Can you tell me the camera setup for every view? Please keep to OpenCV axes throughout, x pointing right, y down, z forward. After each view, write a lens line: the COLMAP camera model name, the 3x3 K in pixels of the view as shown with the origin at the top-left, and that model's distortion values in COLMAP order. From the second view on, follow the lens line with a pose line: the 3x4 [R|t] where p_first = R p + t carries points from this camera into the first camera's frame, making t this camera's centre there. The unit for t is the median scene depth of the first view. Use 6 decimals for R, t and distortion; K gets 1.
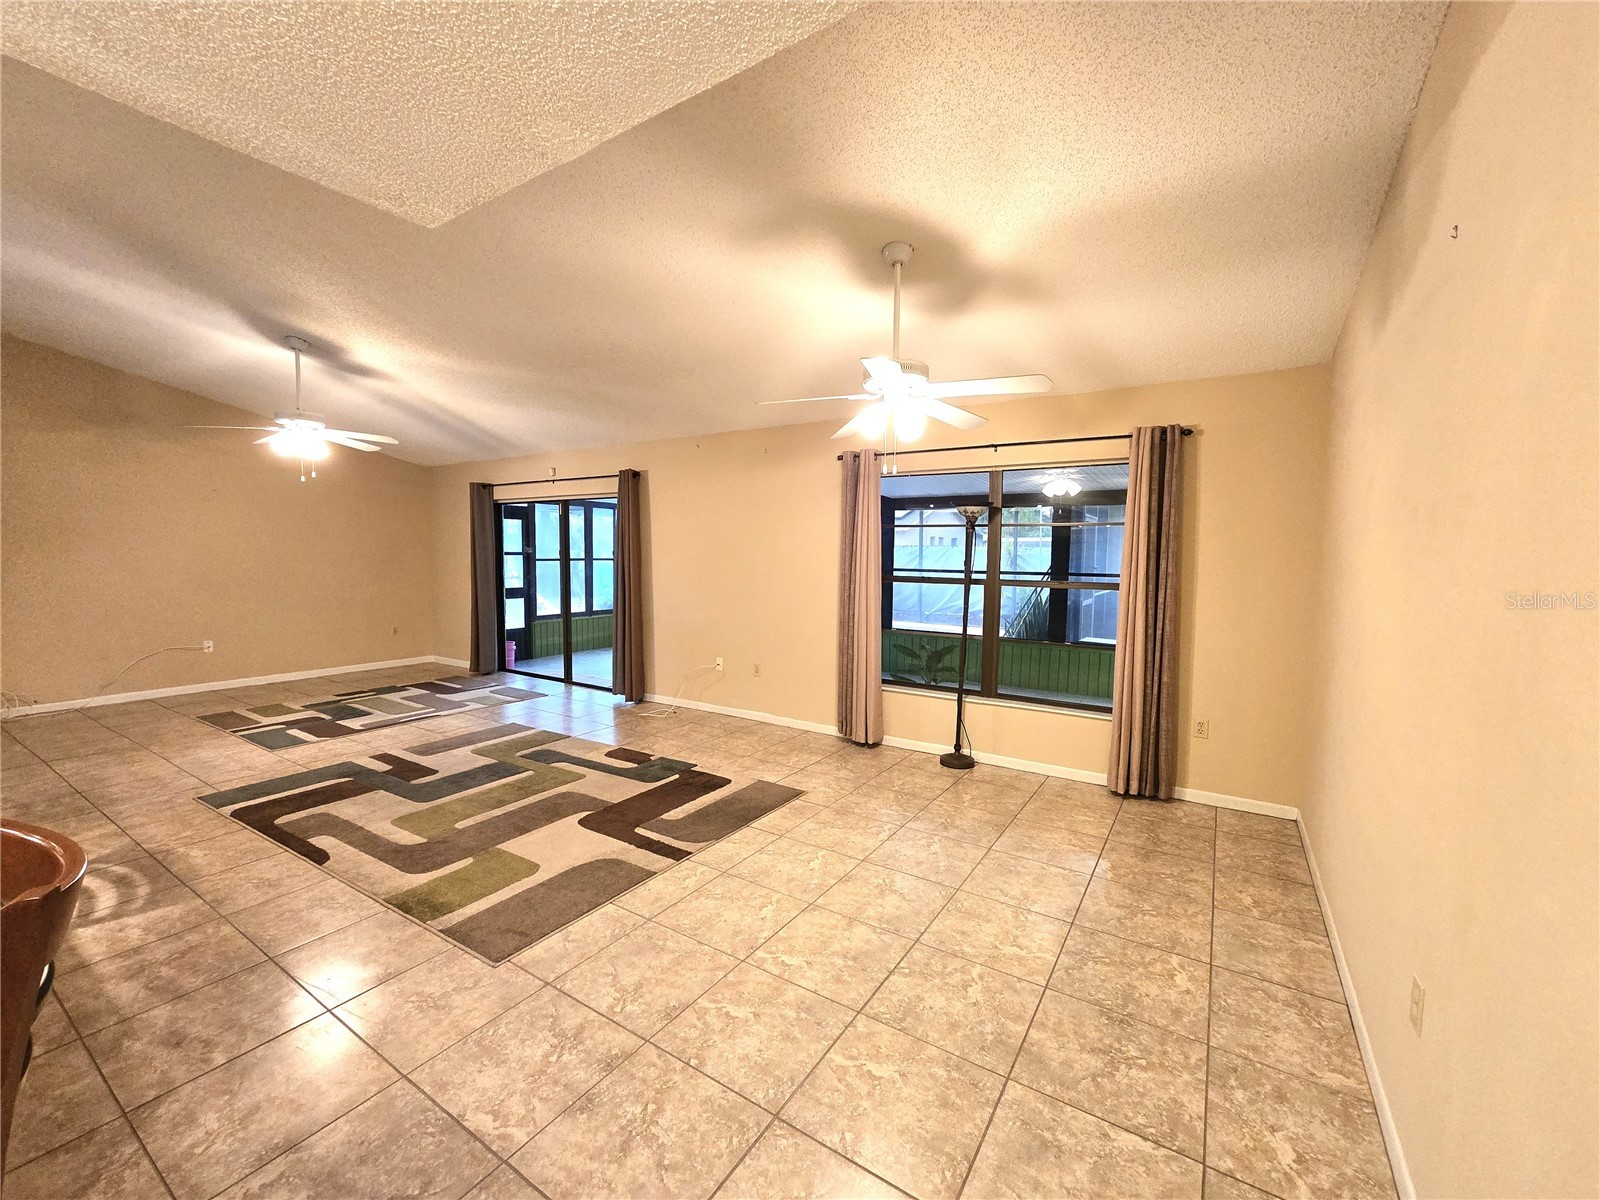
lens RADIAL K [[657.1, 0, 794.5], [0, 657.1, 602.1], [0, 0, 1]] dist [0.000705, -0.001285]
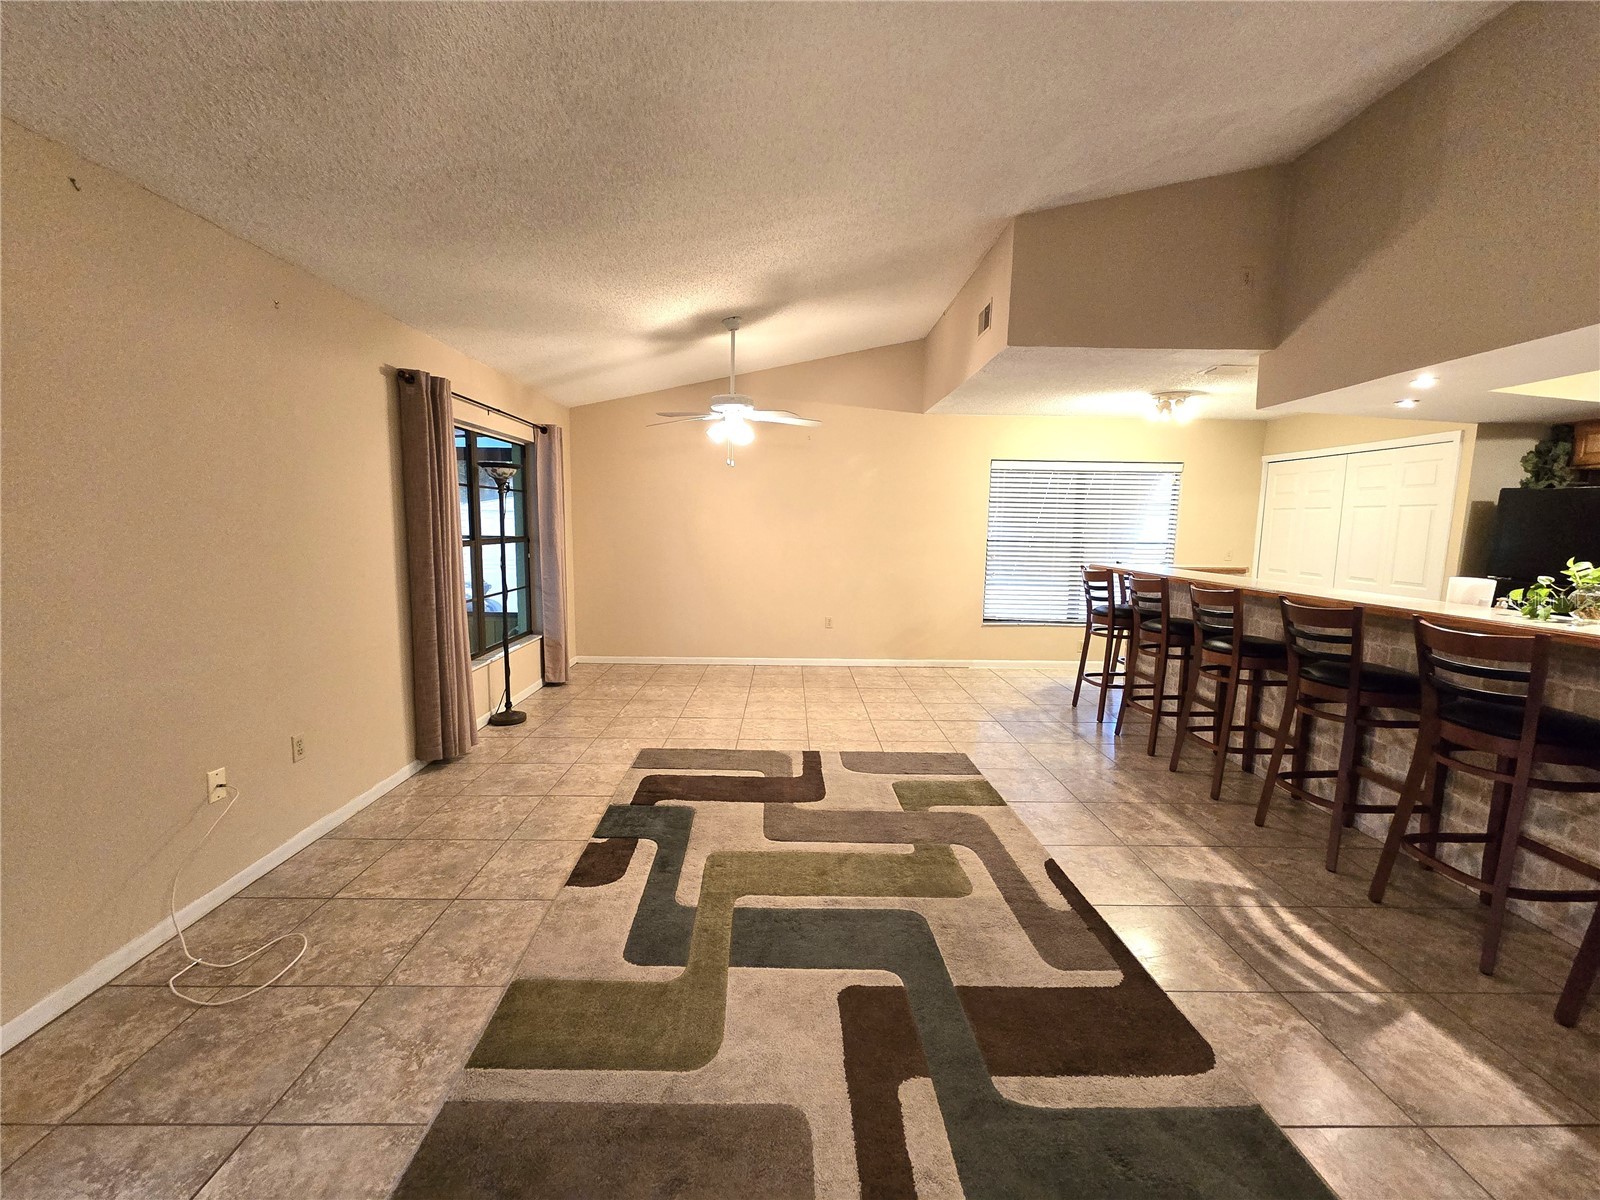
lens RADIAL K [[657.1, 0, 789.3], [0, 657.1, 599.2], [0, 0, 1]] dist [0.000705, -0.001285]
pose [[-0.547739, -0.120043, 0.827992, -1.158302], [0.043662, 0.984203, 0.171575, -0.136002], [-0.835509, 0.130130, -0.533845, 1.641184]]
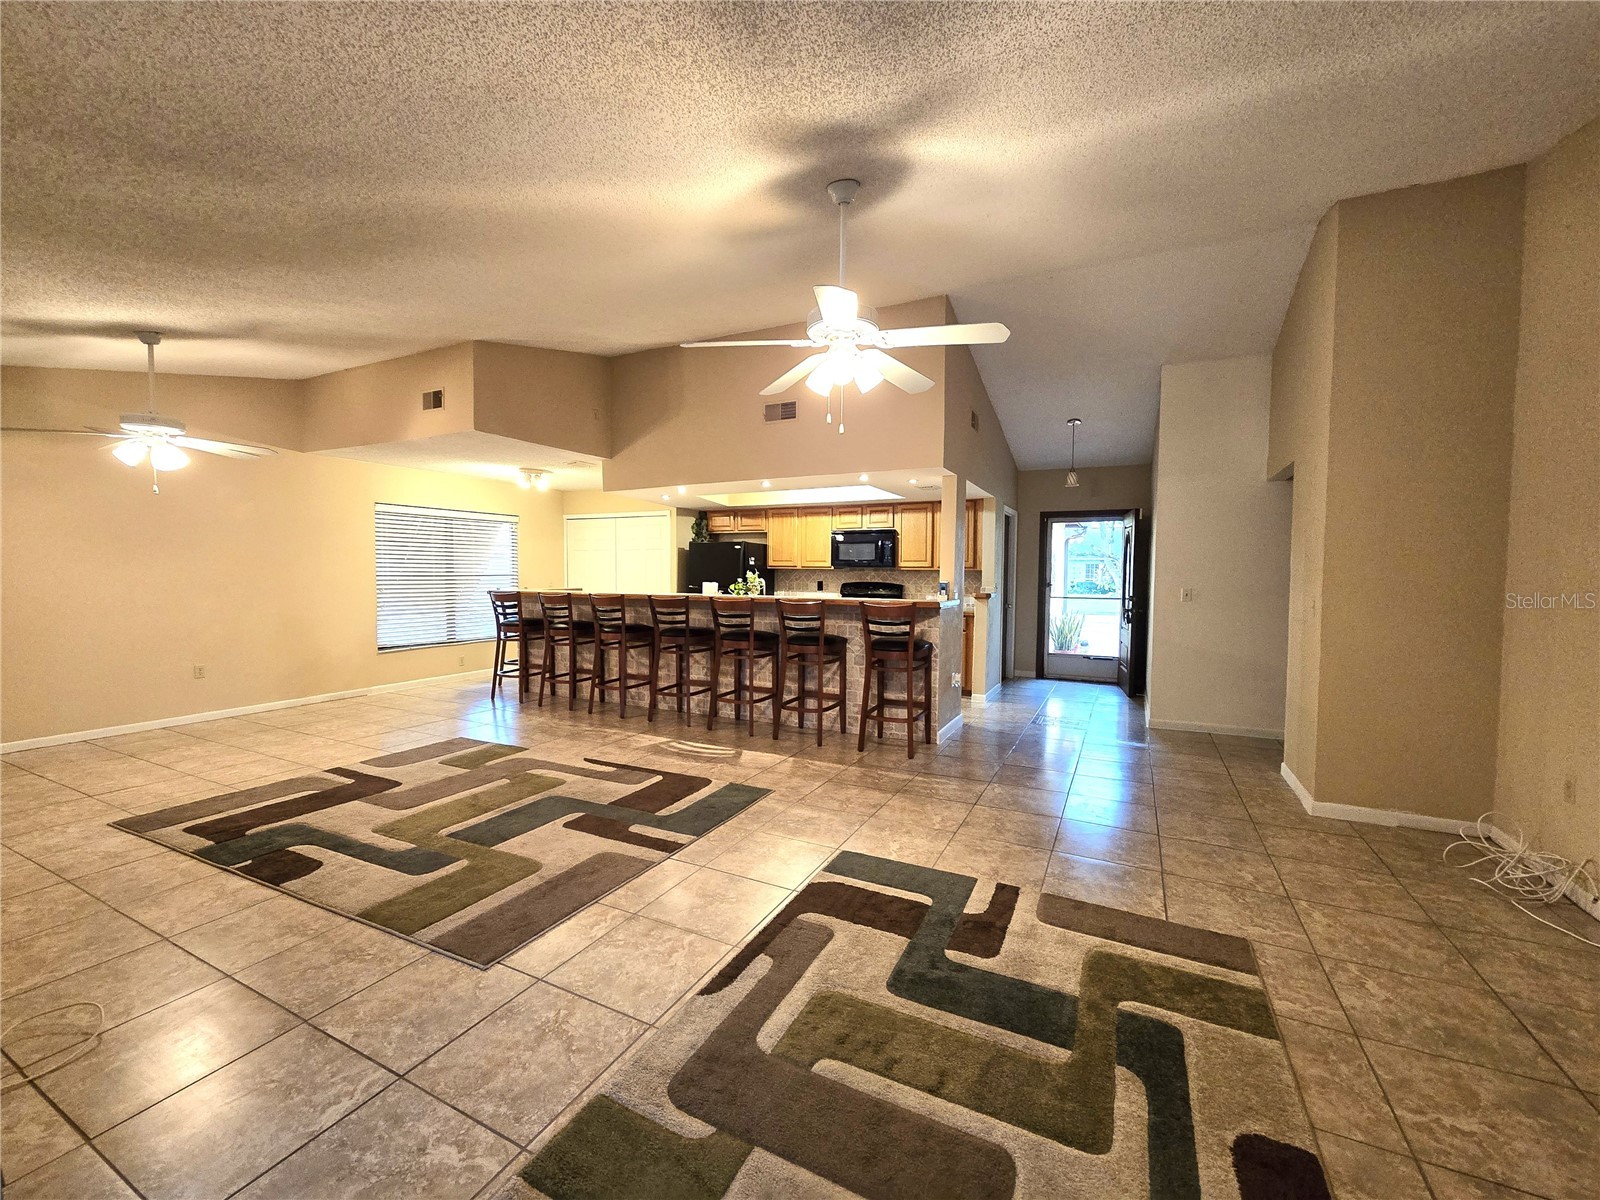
lens RADIAL K [[657.1, 0, 791.1], [0, 657.1, 599.3], [0, 0, 1]] dist [0.000705, -0.001285]
pose [[-0.995031, -0.014261, -0.098544, -0.970456], [-0.026031, 0.992527, 0.119213, -0.160588], [0.096108, 0.121186, -0.987966, 2.355490]]
